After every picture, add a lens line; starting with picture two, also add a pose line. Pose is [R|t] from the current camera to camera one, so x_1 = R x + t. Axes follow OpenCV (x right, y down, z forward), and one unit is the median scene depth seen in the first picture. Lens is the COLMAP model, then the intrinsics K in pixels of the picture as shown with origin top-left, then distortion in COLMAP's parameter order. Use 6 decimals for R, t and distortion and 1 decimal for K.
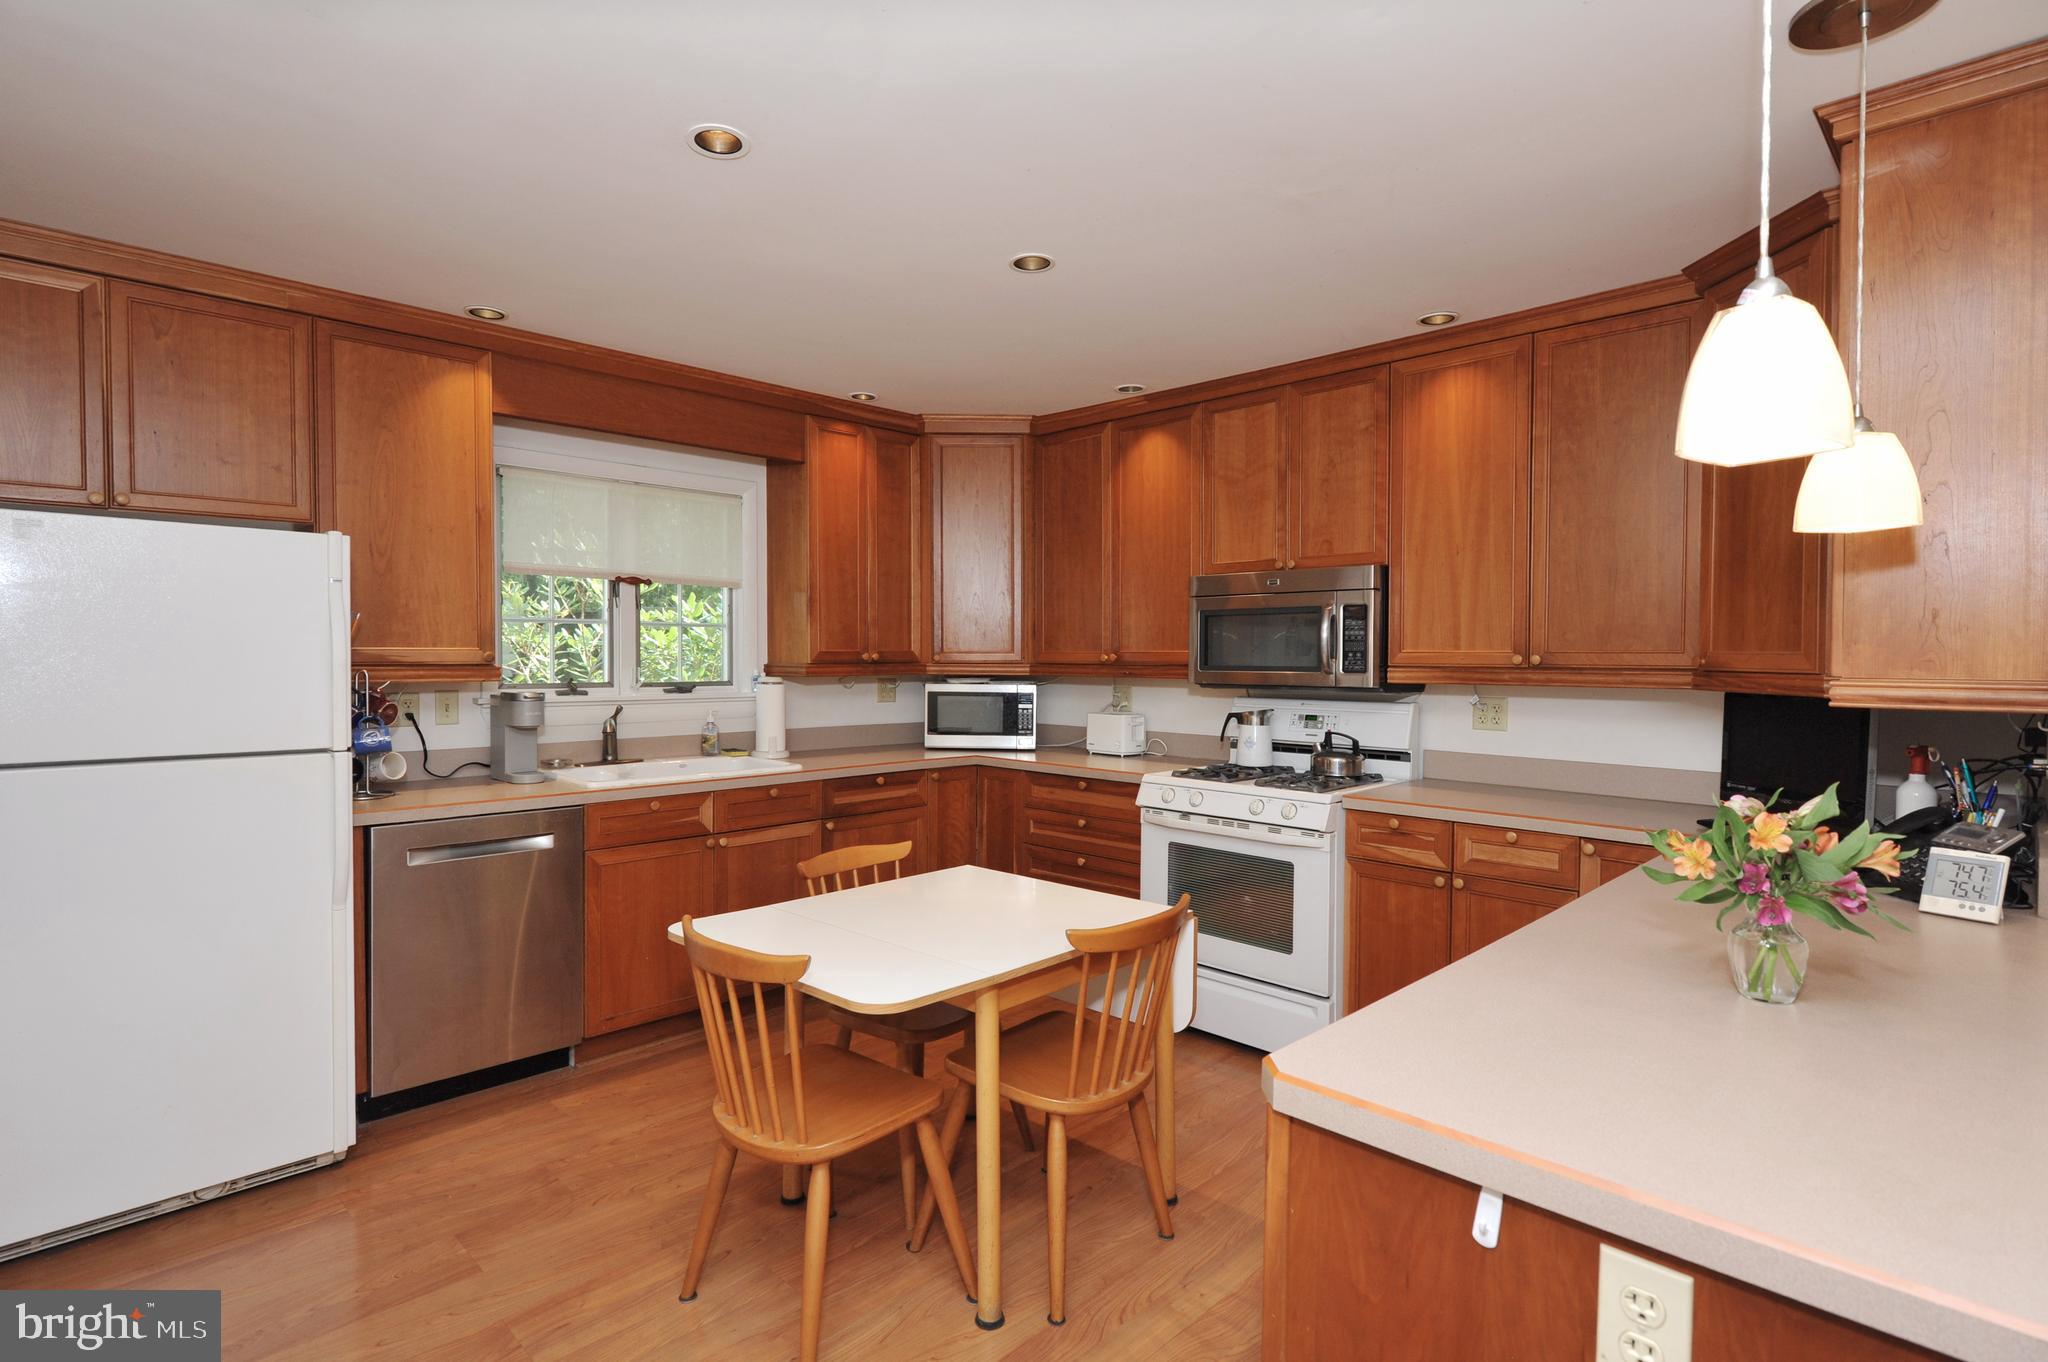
lens RADIAL K [[1020.1, 0, 1052.4], [0, 1020.1, 629.9], [0, 0, 1]] dist [0.000840, -0.000069]
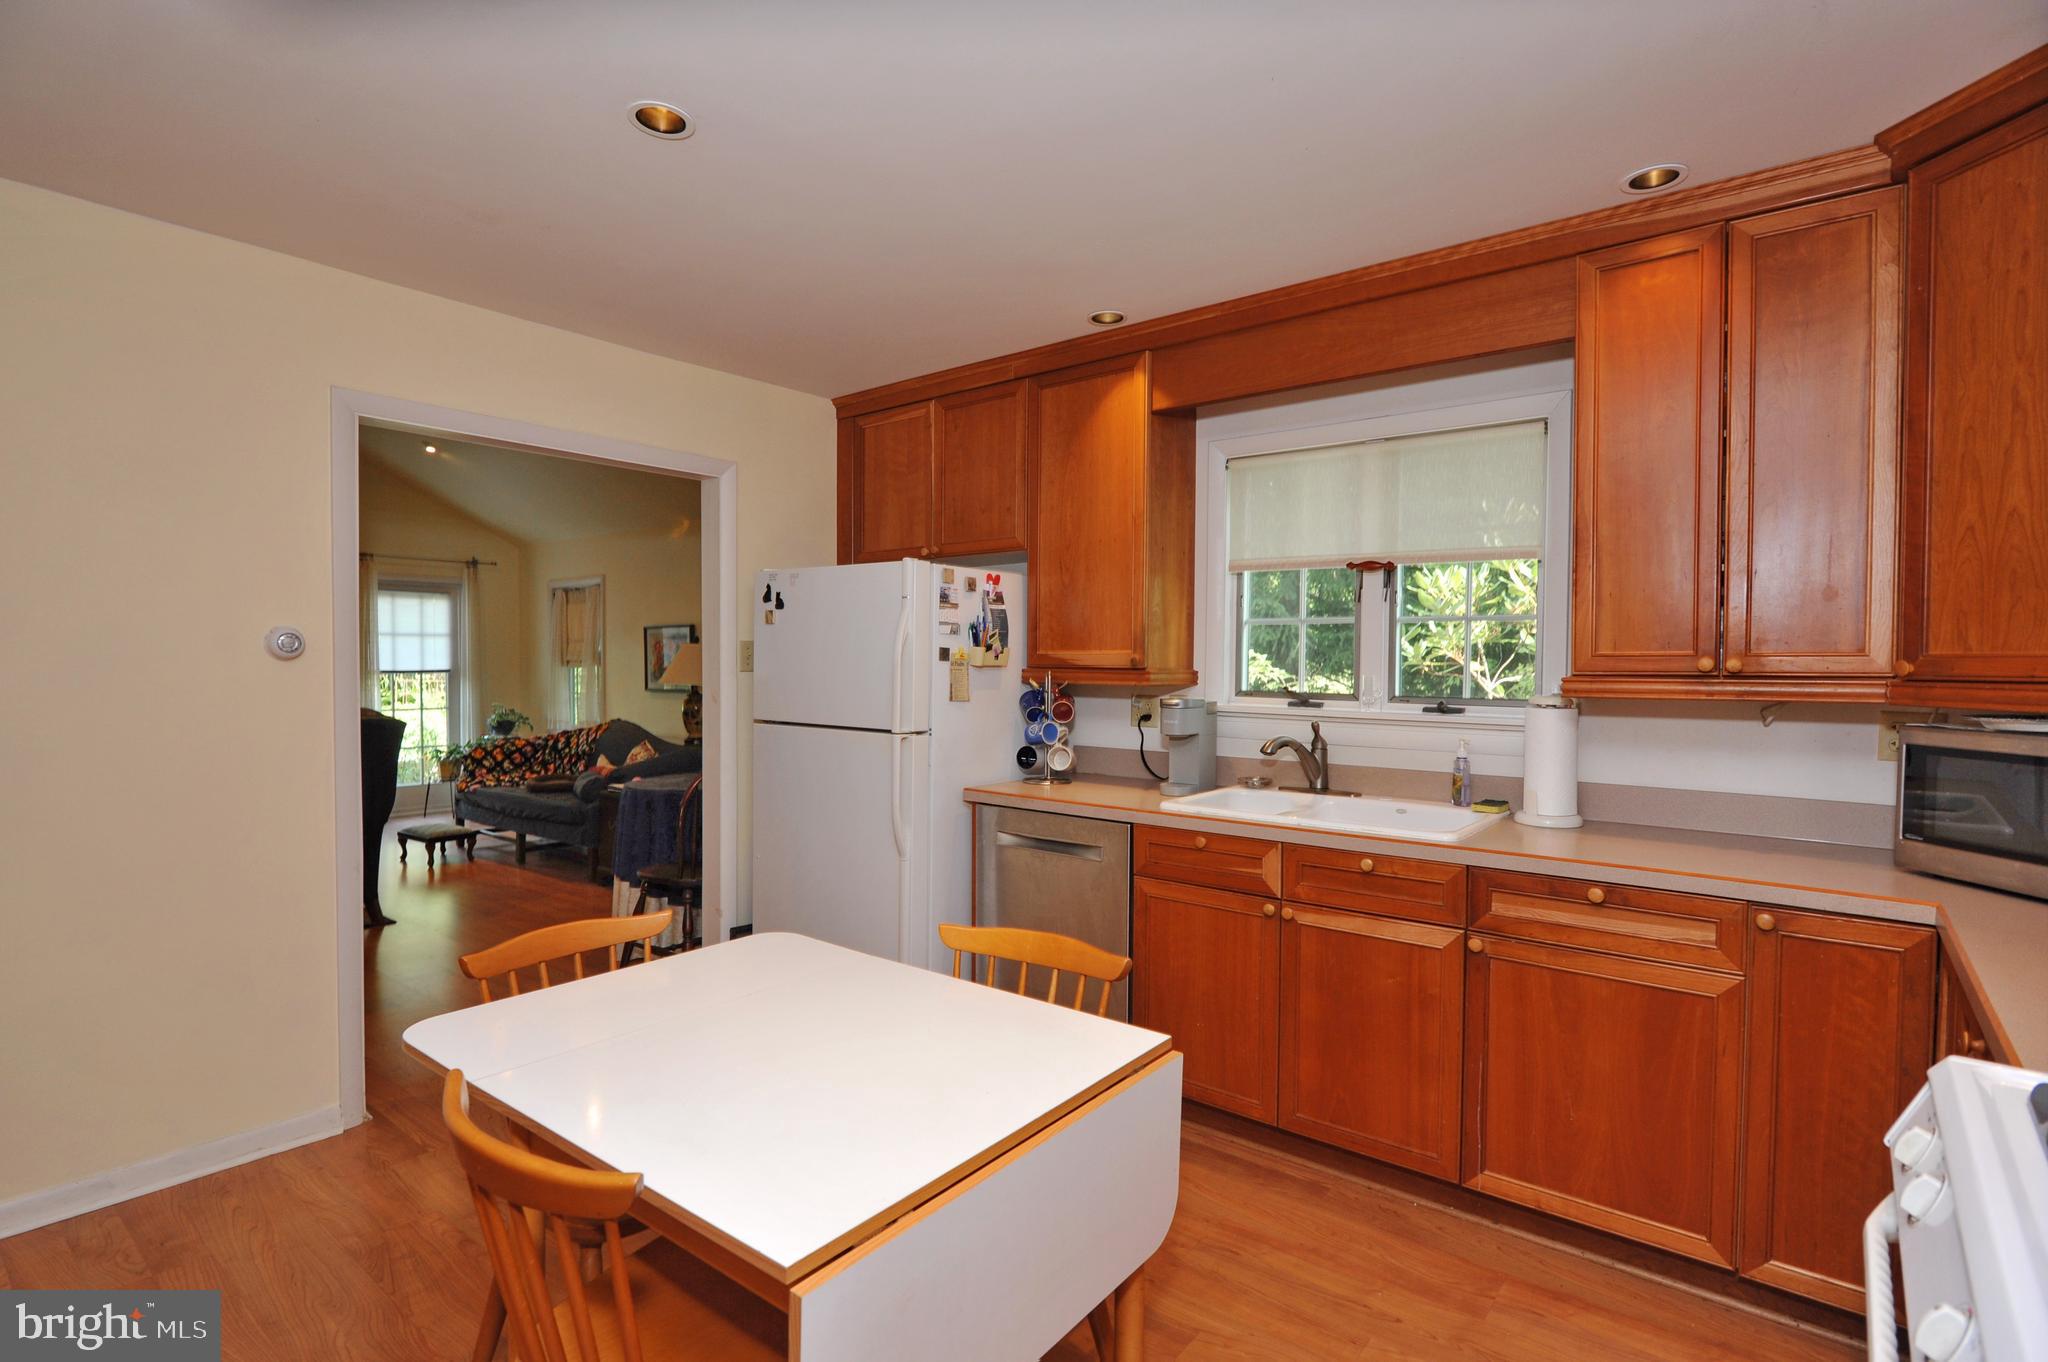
lens RADIAL K [[999.4, 0, 1015.8], [0, 999.4, 682.4], [0, 0, 1]] dist [0.000078, -0.001522]
pose [[0.072934, 0.020876, -0.997118, 0.383786], [0.017375, 0.999603, 0.022199, 0.021830], [0.997185, -0.018944, 0.072542, 0.760111]]
